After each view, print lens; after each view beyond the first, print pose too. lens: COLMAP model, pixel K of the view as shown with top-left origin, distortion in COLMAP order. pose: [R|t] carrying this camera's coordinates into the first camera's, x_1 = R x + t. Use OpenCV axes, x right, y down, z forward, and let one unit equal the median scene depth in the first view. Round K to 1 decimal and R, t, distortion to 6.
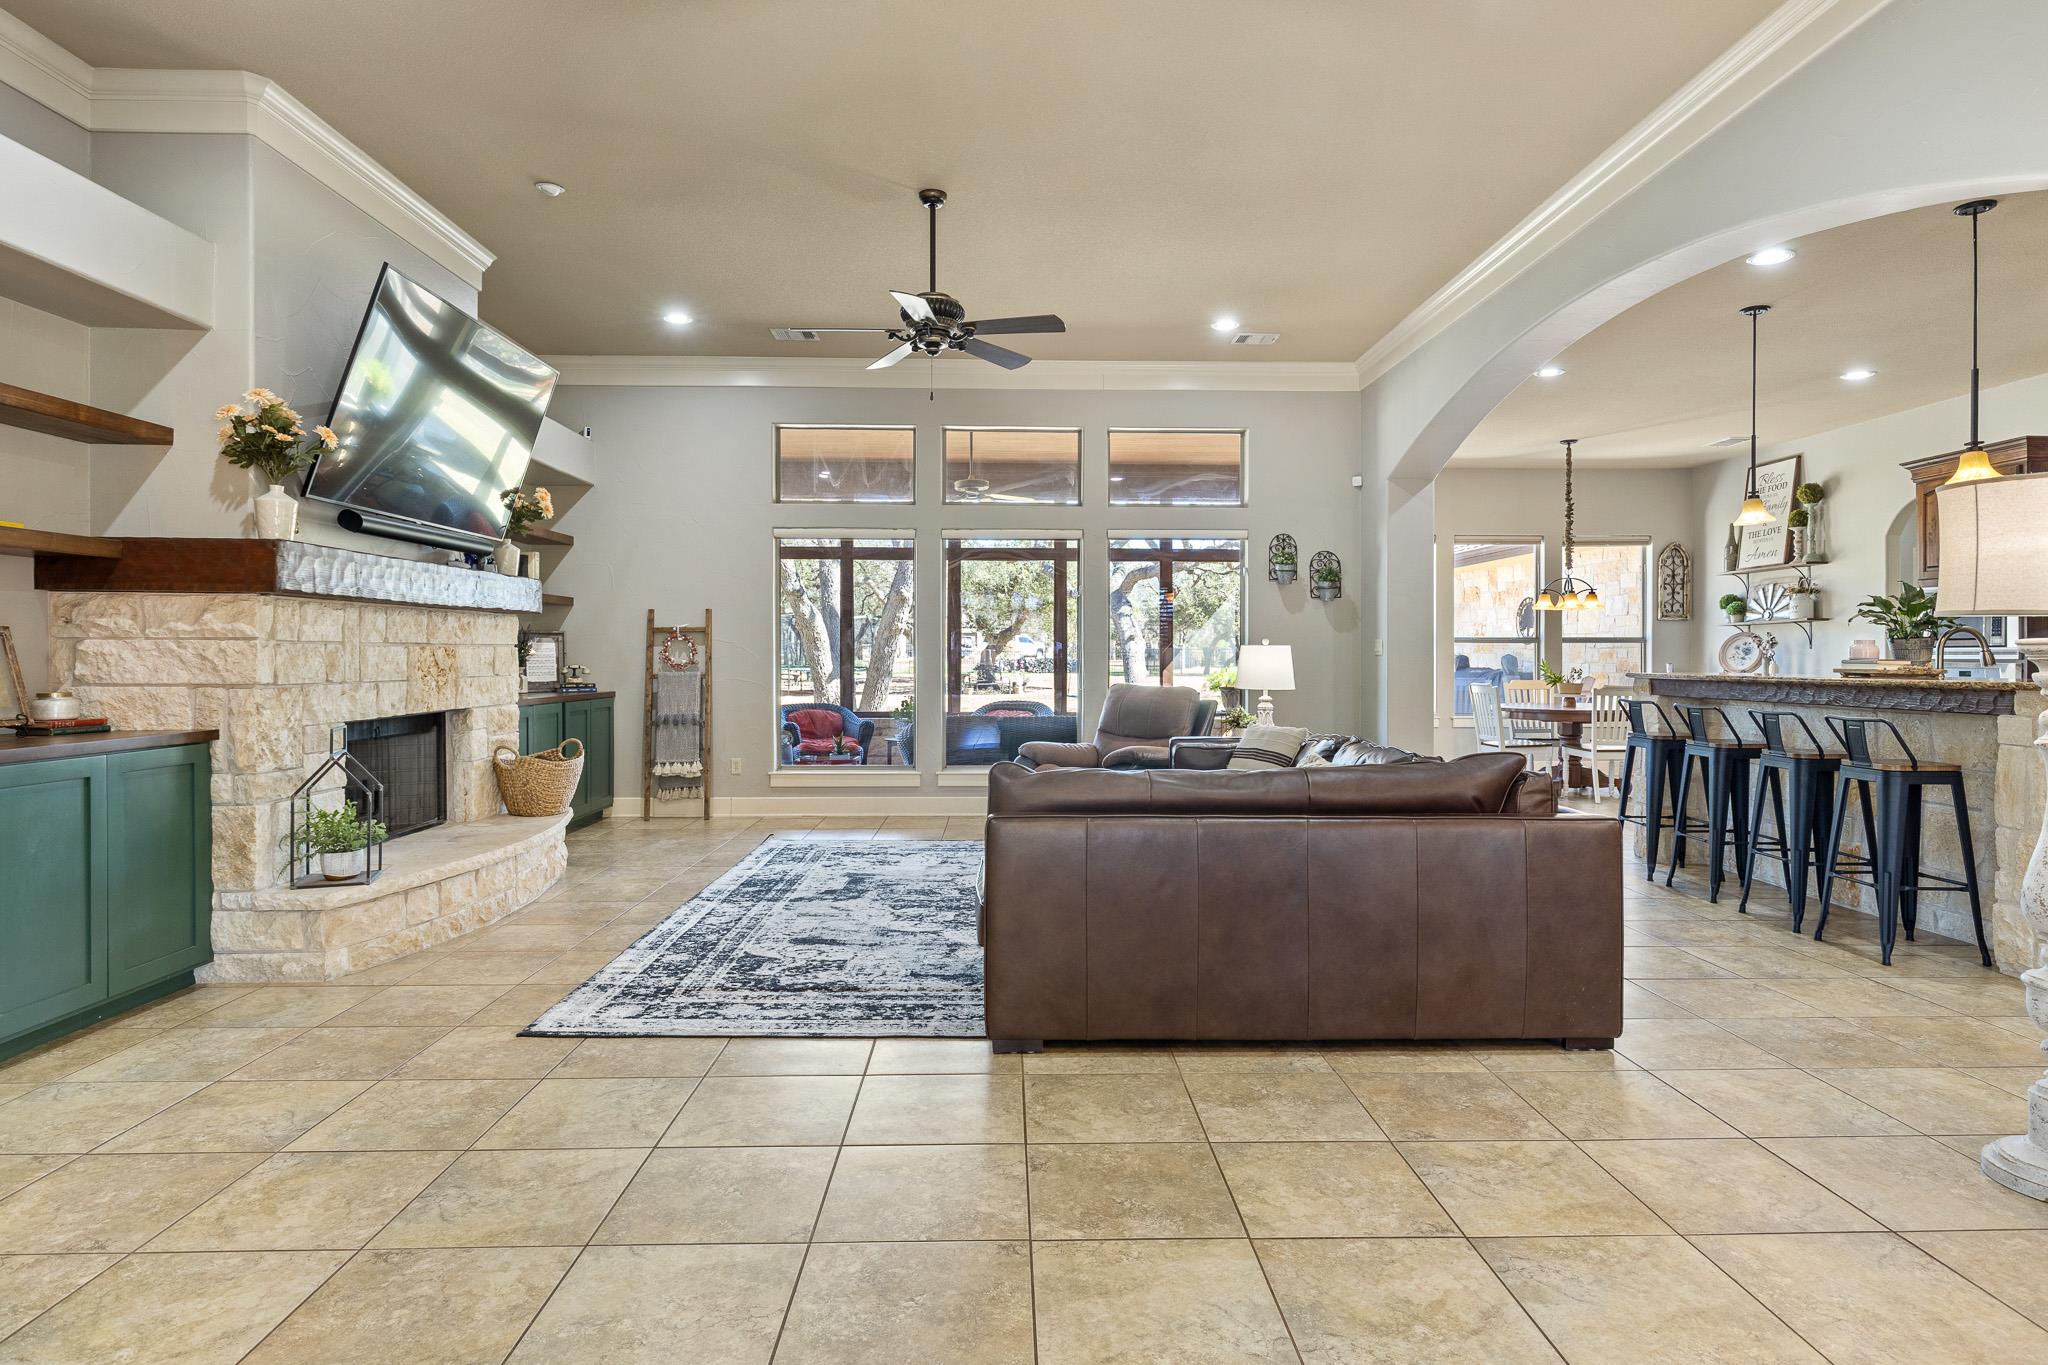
lens RADIAL K [[1122.4, 0, 1038.2], [0, 1122.4, 651.5], [0, 0, 1]] dist [0.006153, -0.002257]
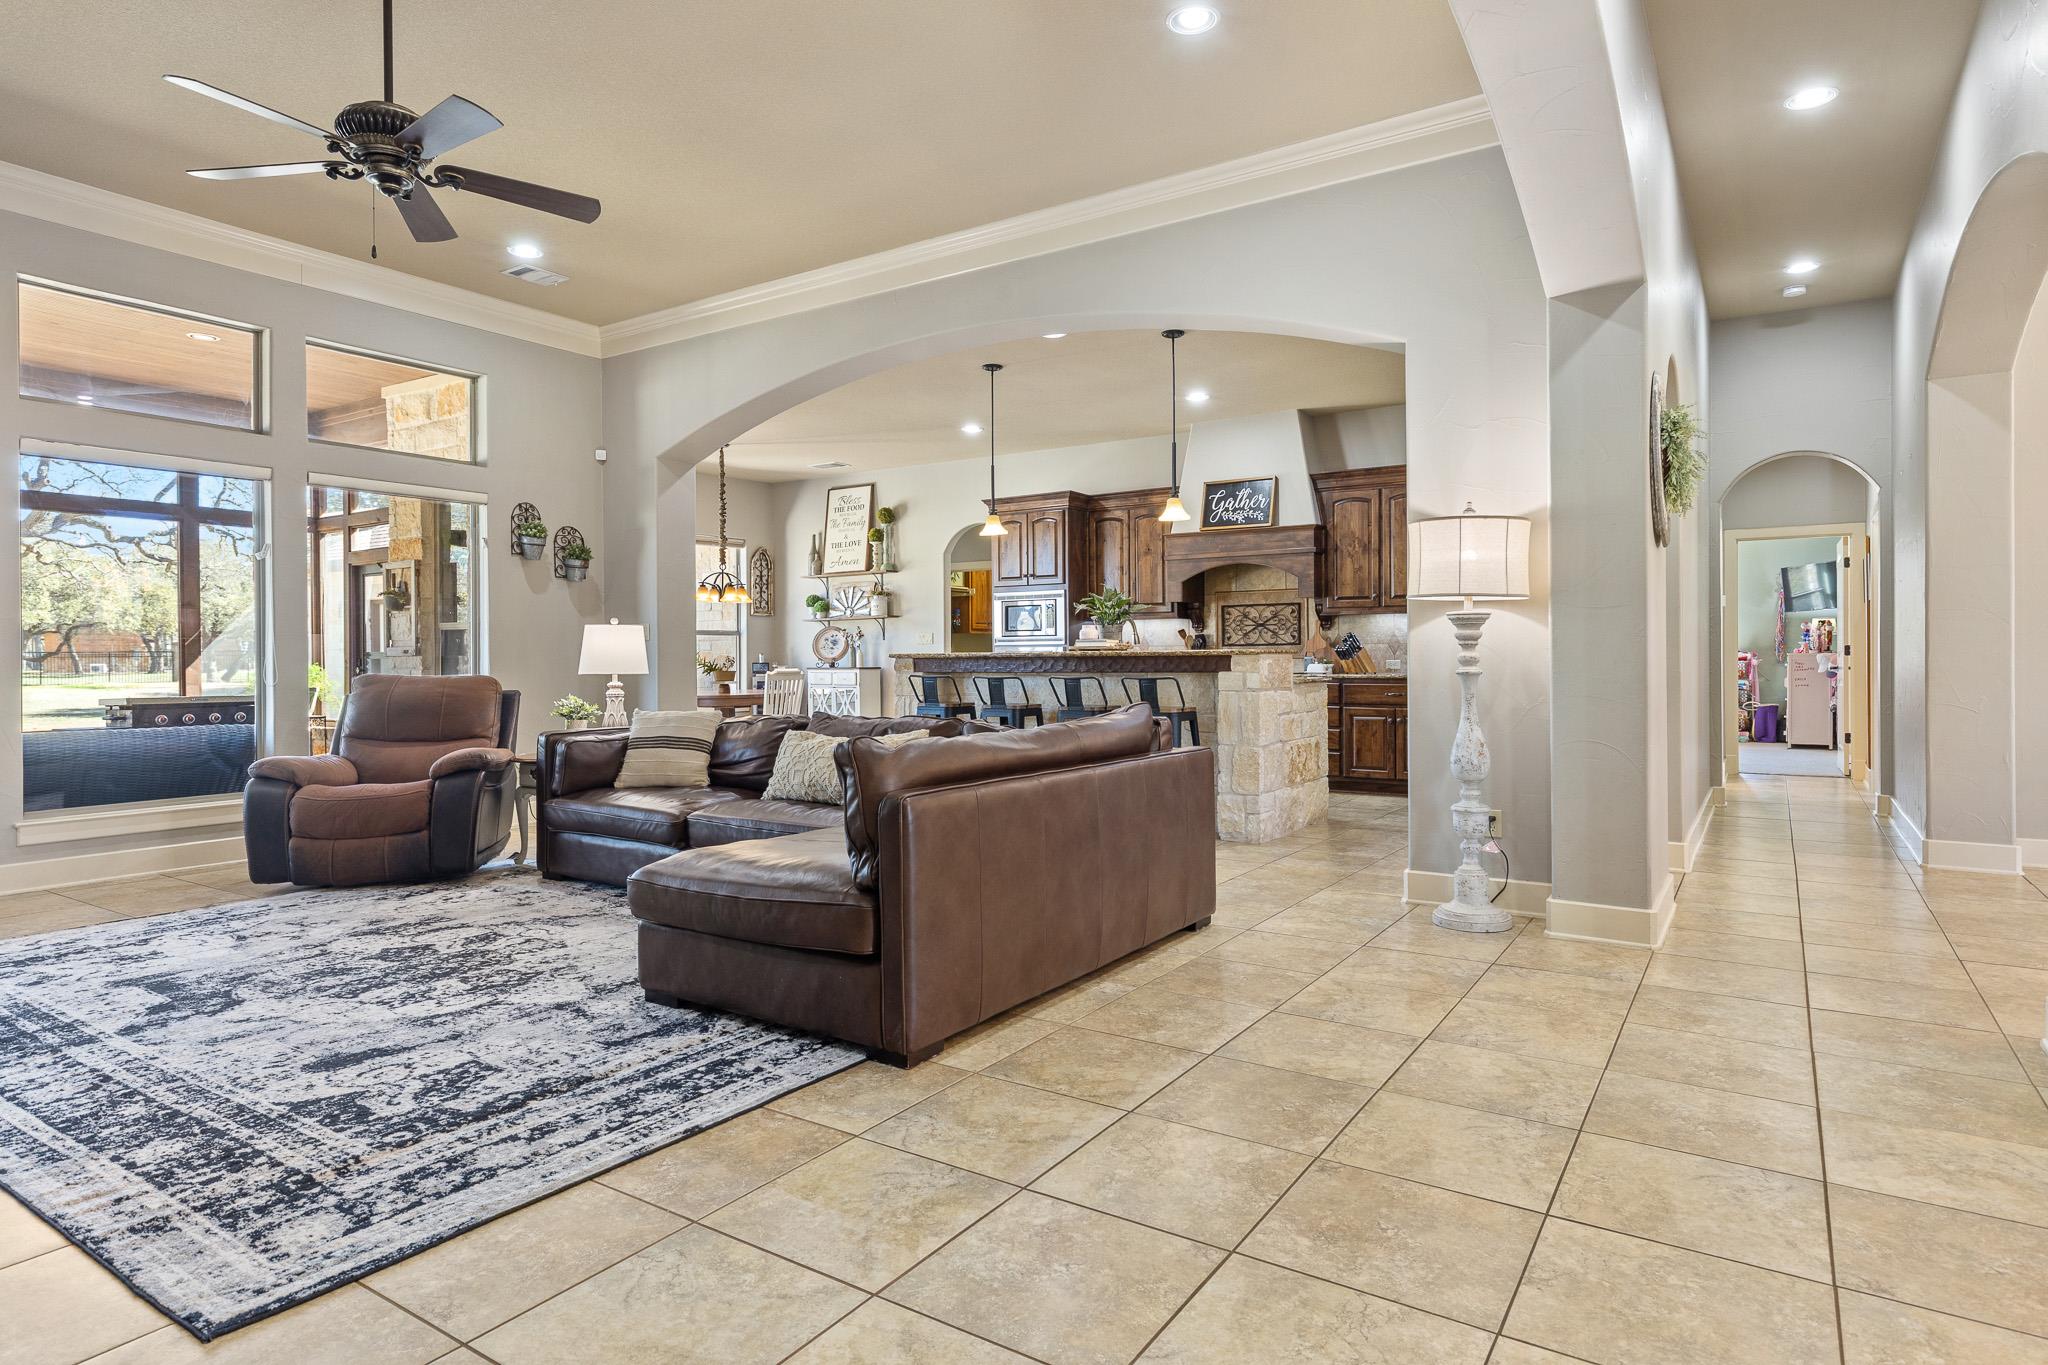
lens RADIAL K [[1122.4, 0, 1034.7], [0, 1122.4, 657.1], [0, 0, 1]] dist [0.006153, -0.002257]
pose [[0.571918, -0.006289, 0.820287, -0.370205], [0.005617, 0.999977, 0.003750, 0.020035], [-0.820292, 0.002463, 0.571940, 0.227033]]
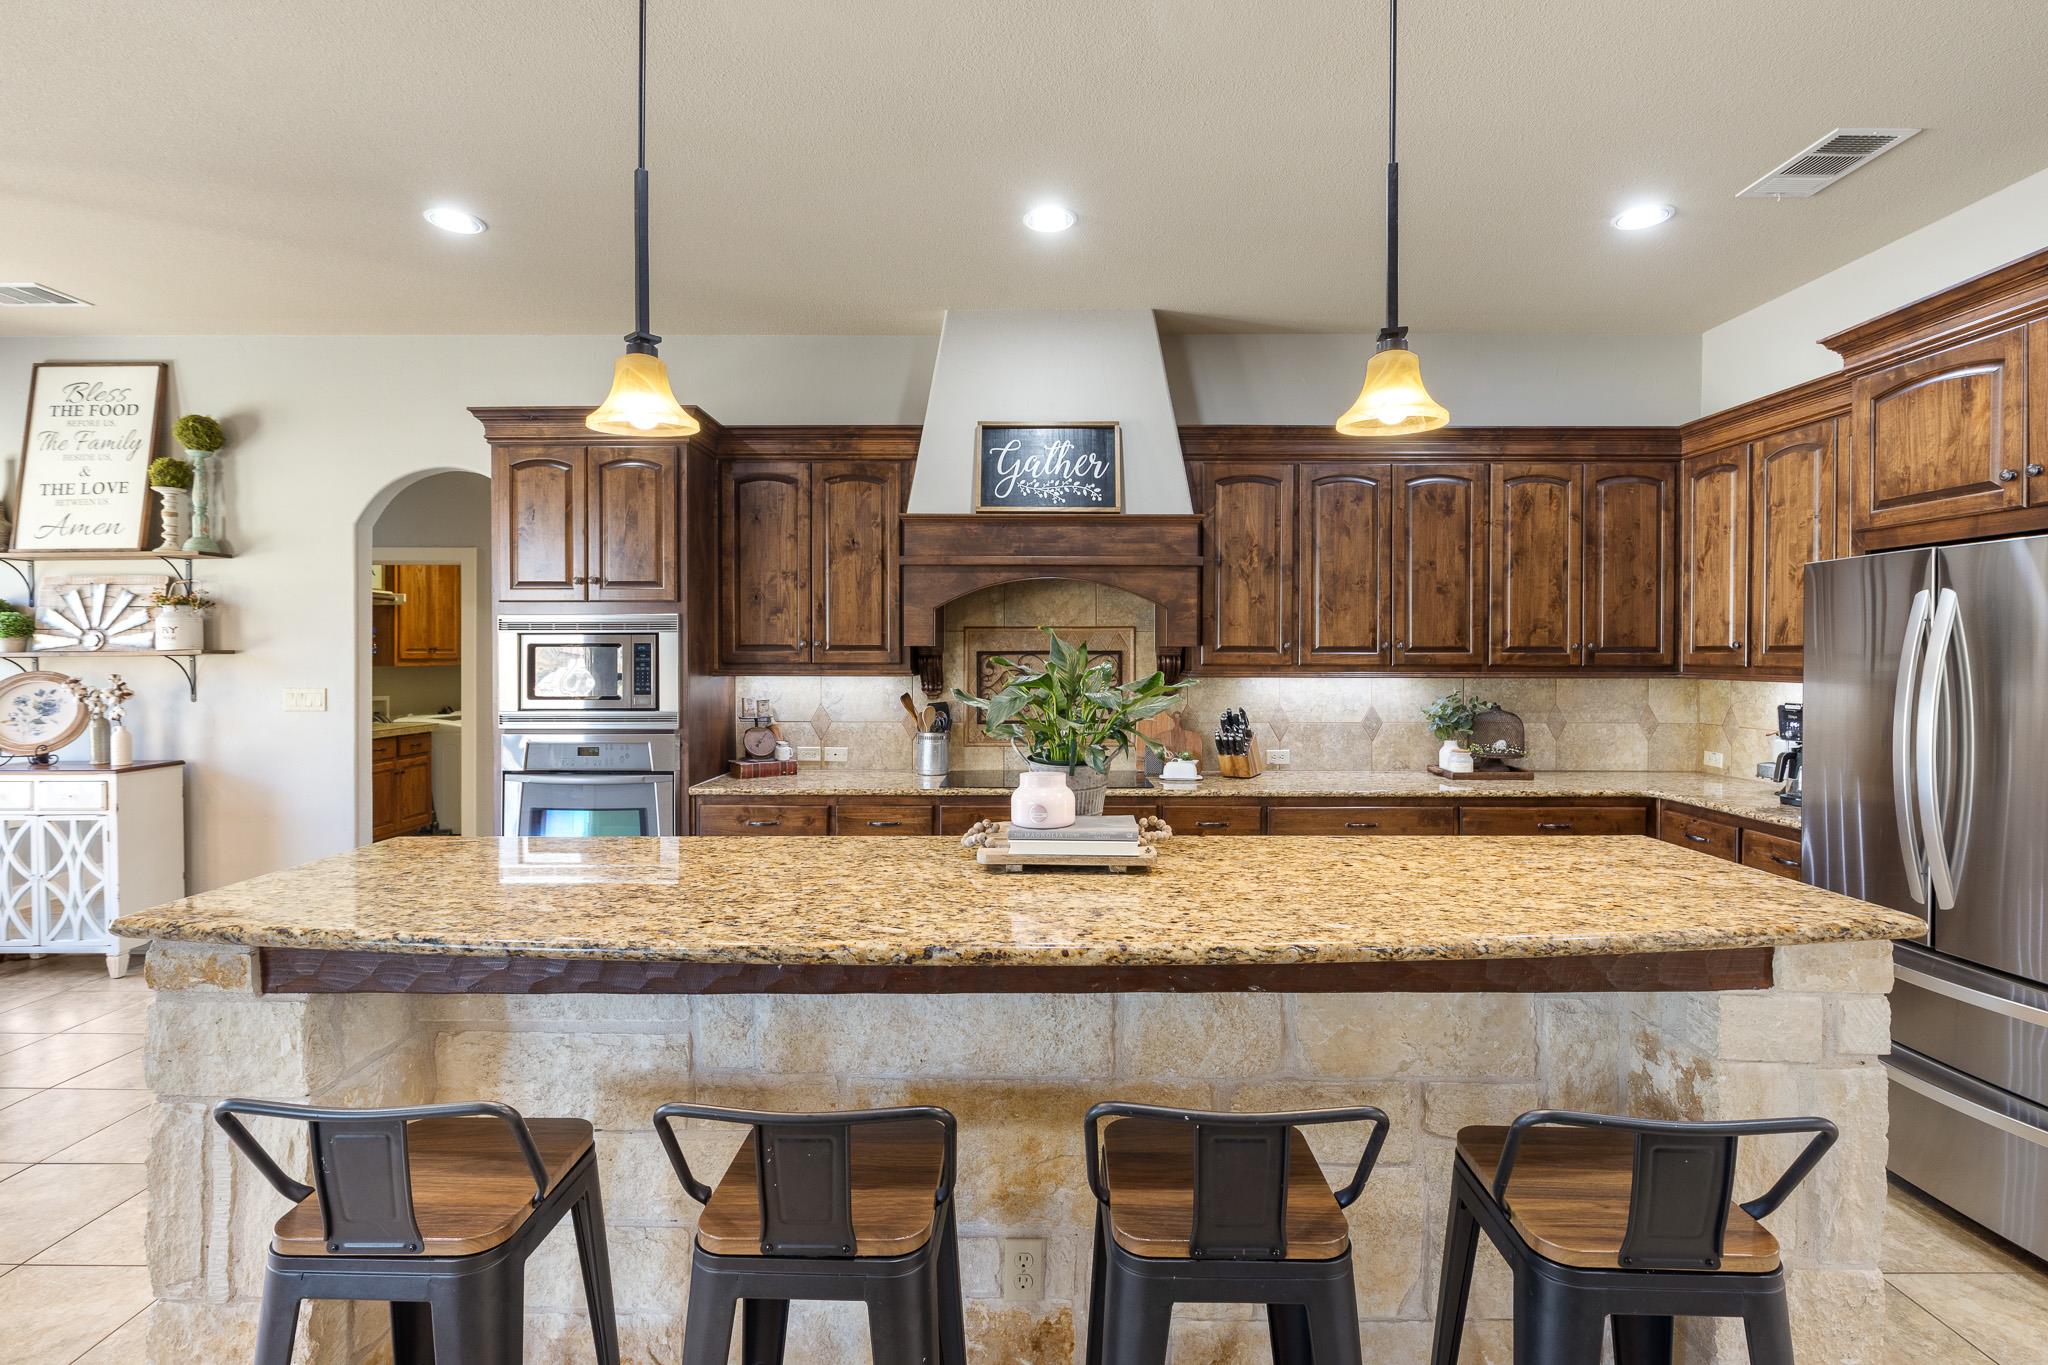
lens RADIAL K [[921.3, 0, 1026.2], [0, 921.3, 656.5], [0, 0, 1]] dist [0.001028, -0.000667]
pose [[0.038087, -0.006975, 0.999250, 0.347541], [-0.002805, 0.999971, 0.007087, -0.046050], [-0.999270, -0.003073, 0.038066, 0.844920]]
